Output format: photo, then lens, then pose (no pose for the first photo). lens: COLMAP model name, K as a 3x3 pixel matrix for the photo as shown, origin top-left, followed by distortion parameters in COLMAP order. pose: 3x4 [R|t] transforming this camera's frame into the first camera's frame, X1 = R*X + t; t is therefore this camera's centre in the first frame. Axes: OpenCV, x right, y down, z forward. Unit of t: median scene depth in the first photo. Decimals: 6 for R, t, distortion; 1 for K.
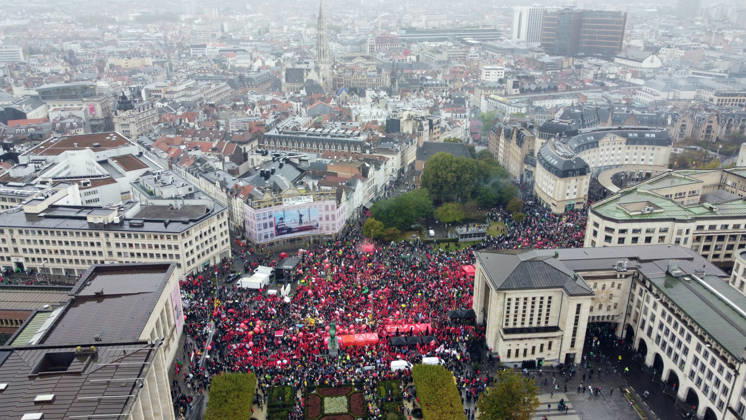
lens RADIAL K [[564.8, 0, 373.0], [0, 564.8, 210.0], [0, 0, 1]] dist [0.006218, -0.006450]
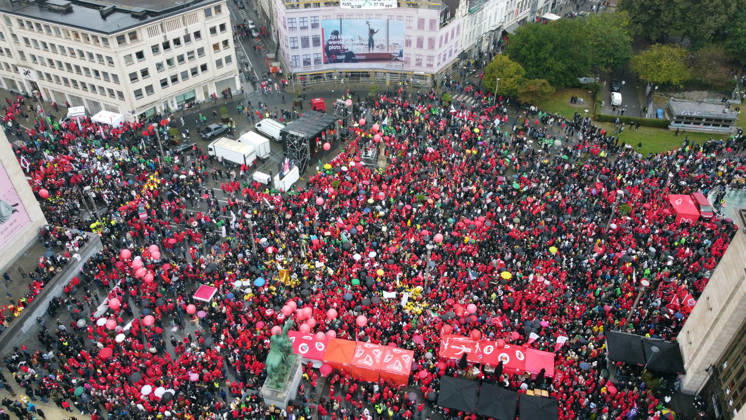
lens RADIAL K [[564.8, 0, 373.0], [0, 564.8, 210.0], [0, 0, 1]] dist [0.006218, -0.006450]
pose [[0.947933, 0.209491, -0.239867, 0.040689], [-0.125633, 0.938091, 0.322803, -0.005010], [0.292642, -0.275860, 0.915567, 0.467913]]
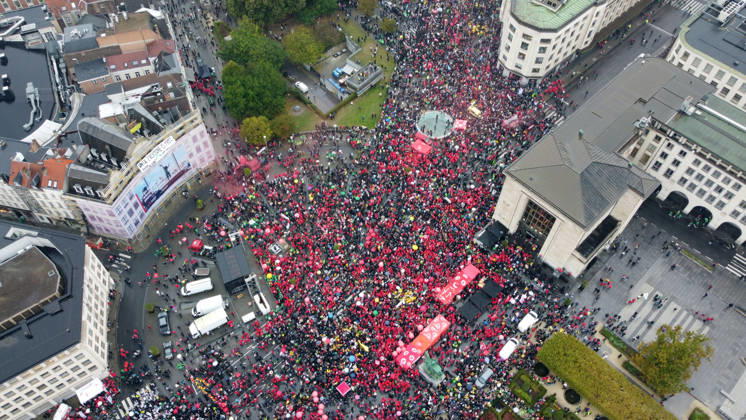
lens RADIAL K [[564.8, 0, 373.0], [0, 564.8, 210.0], [0, 0, 1]] dist [0.006218, -0.006450]
pose [[0.776225, -0.507234, 0.374417, -0.217255], [0.220356, 0.774706, 0.592684, -0.296647], [-0.590693, -0.377551, 0.713118, 0.381326]]
